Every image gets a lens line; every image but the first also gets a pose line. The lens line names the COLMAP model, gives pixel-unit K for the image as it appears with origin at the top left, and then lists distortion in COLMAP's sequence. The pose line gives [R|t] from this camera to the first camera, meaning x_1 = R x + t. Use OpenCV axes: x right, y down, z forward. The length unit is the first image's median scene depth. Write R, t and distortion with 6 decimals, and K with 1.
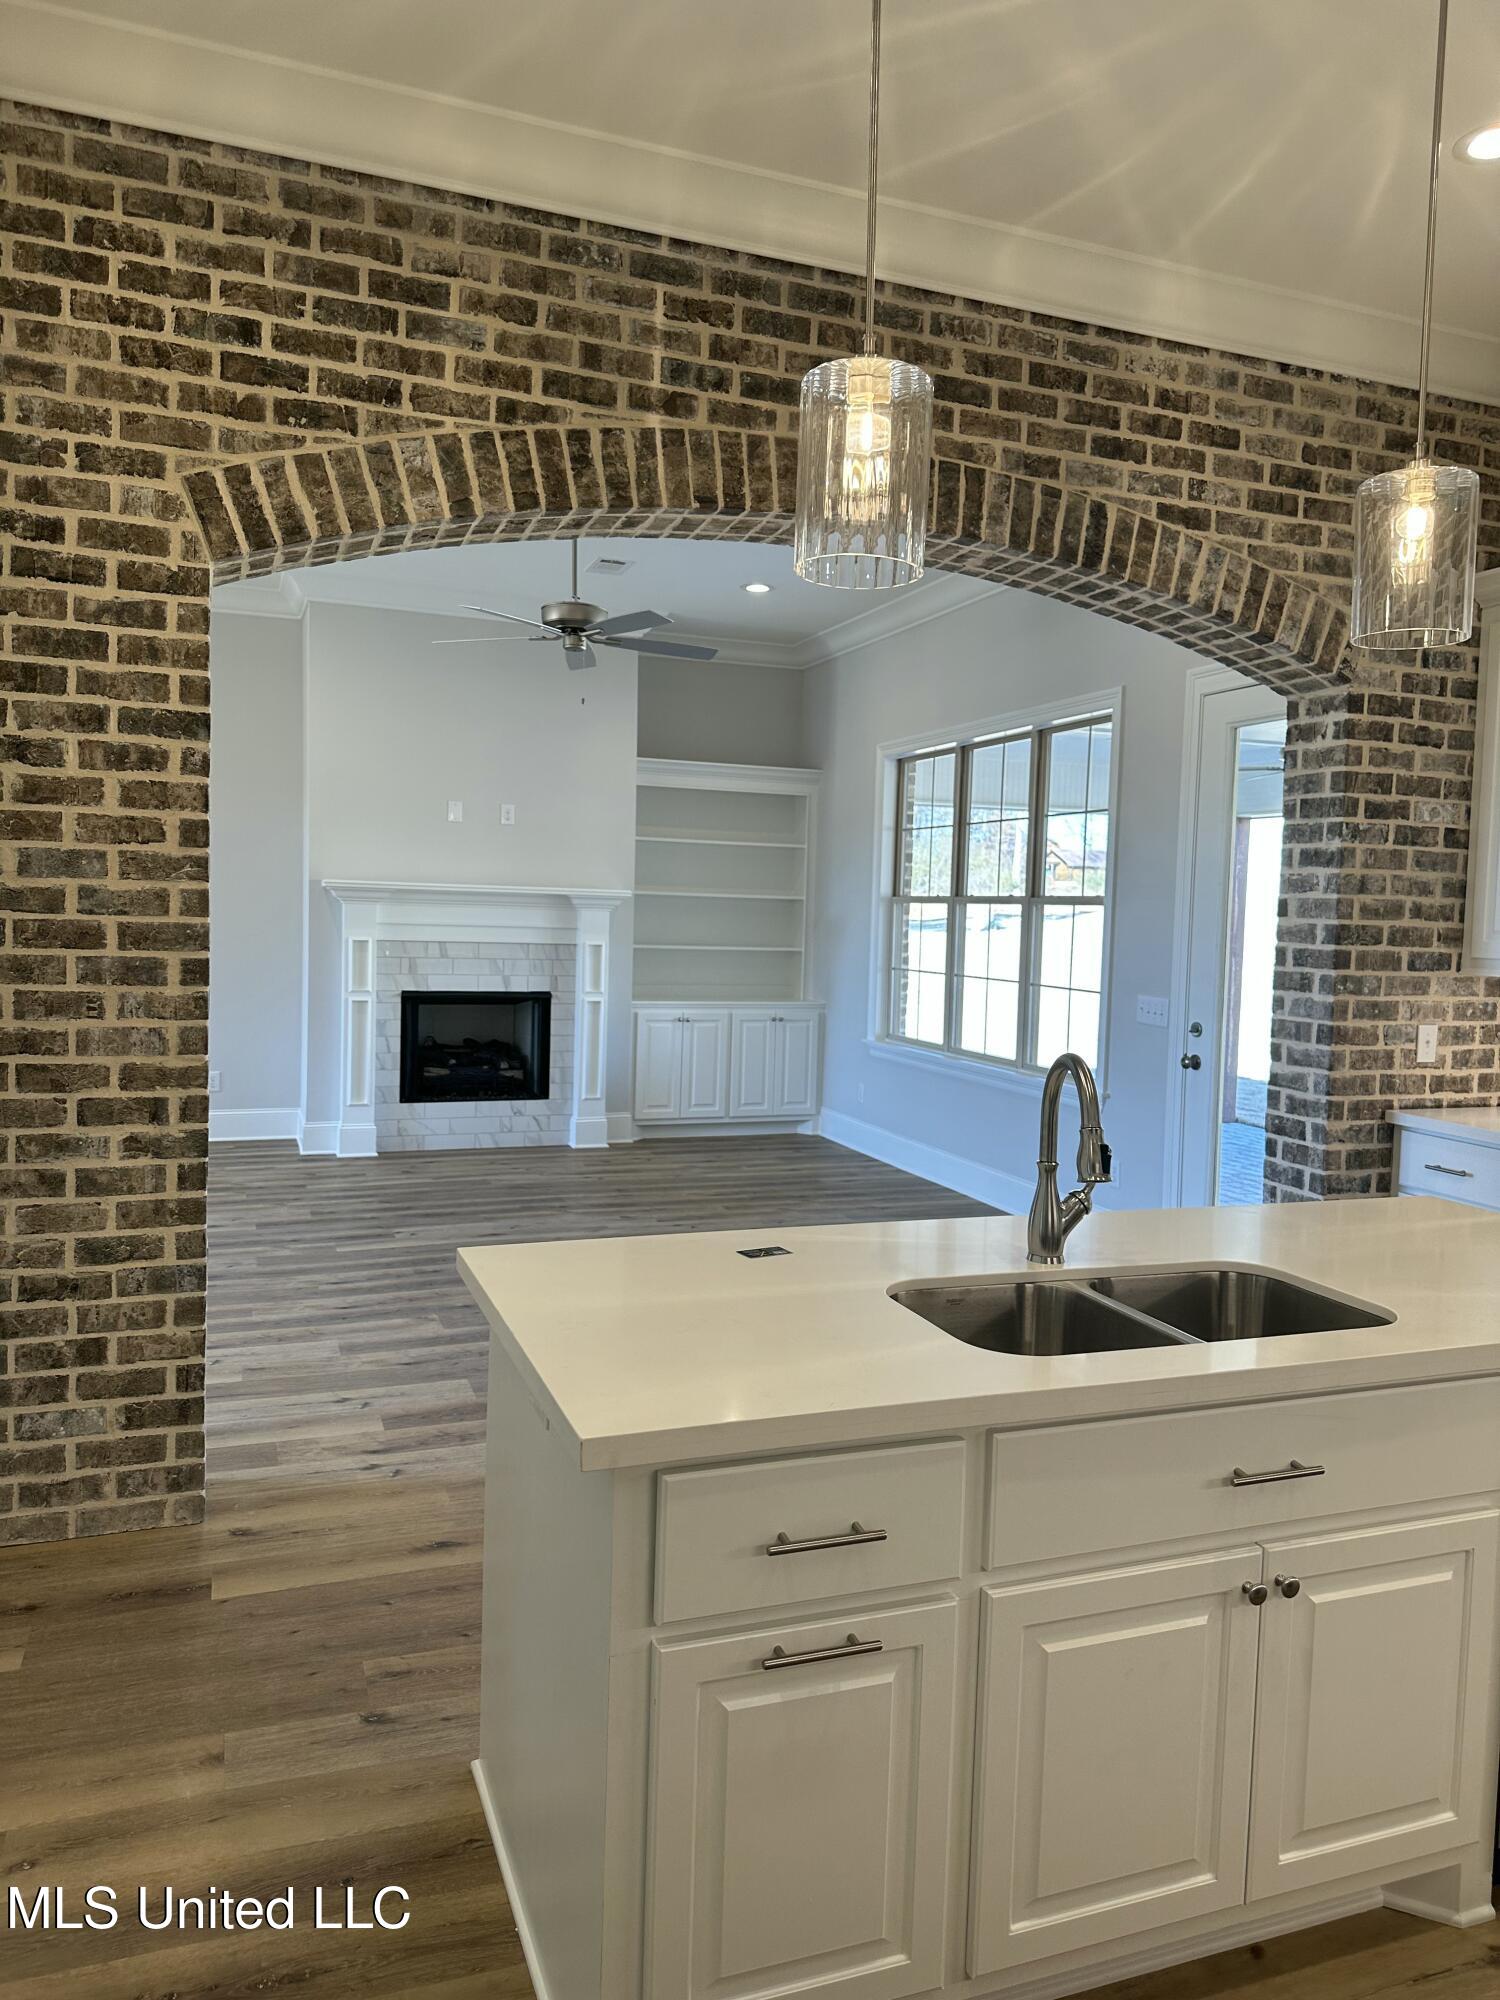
lens RADIAL K [[1417.5, 0, 747.9], [0, 1417.5, 1008.0], [0, 0, 1]] dist [0.067703, -0.063533]
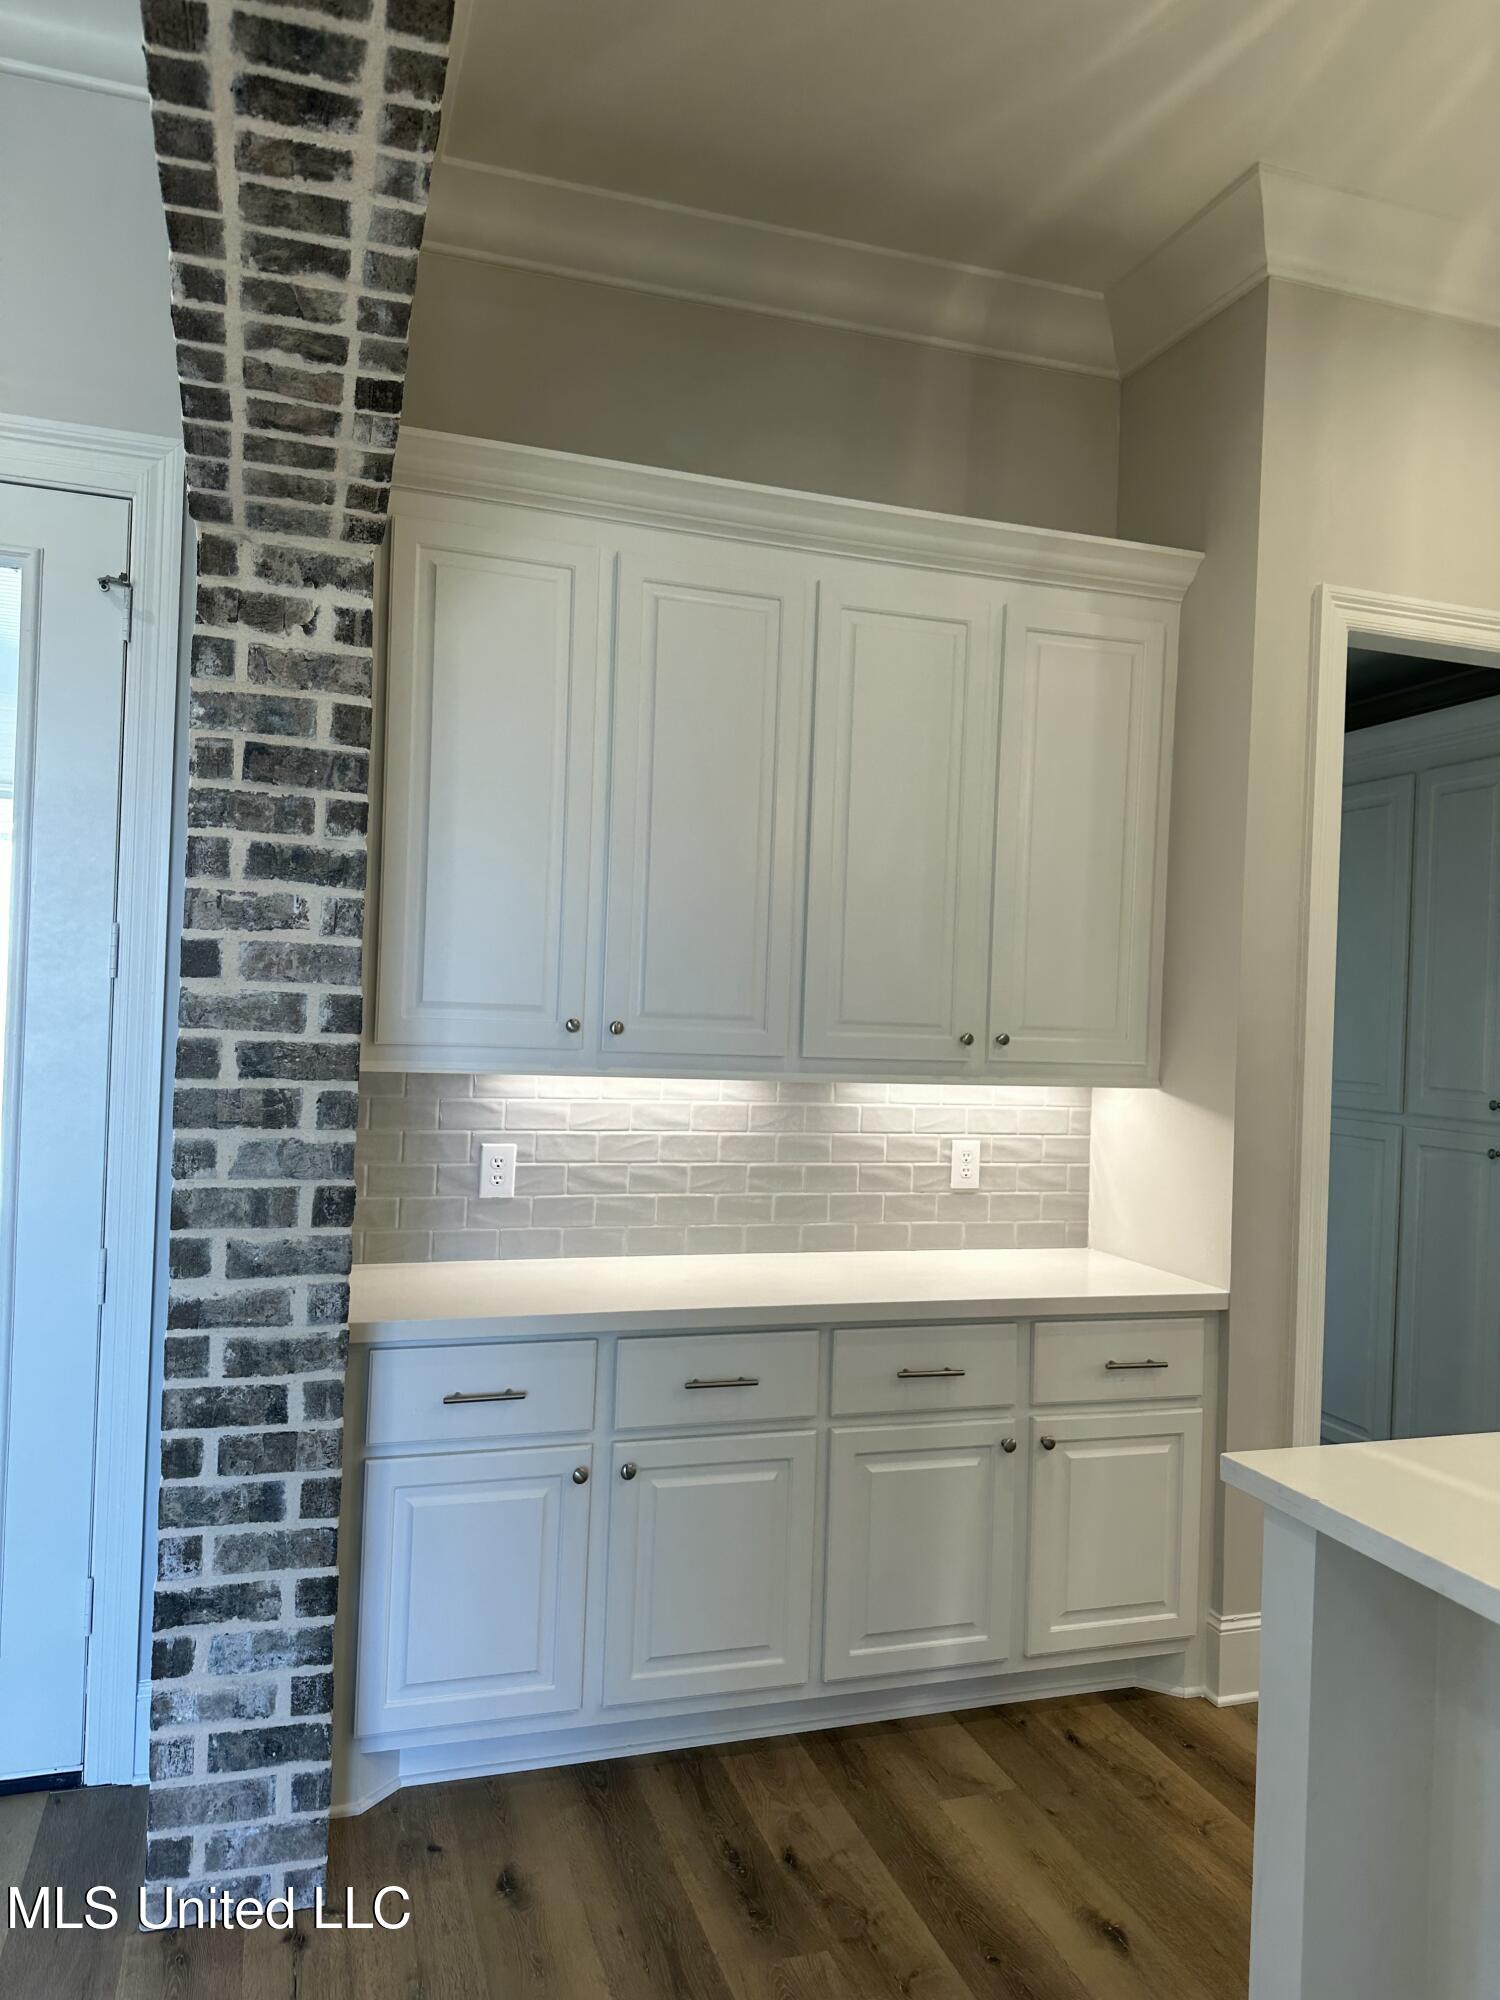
lens RADIAL K [[1417.5, 0, 754.2], [0, 1417.5, 1000.1], [0, 0, 1]] dist [0.067703, -0.063533]
pose [[0.049459, -0.018748, 0.998600, -0.103779], [0.031213, 0.999364, 0.017216, -0.059759], [-0.998288, 0.030318, 0.050013, 0.808363]]
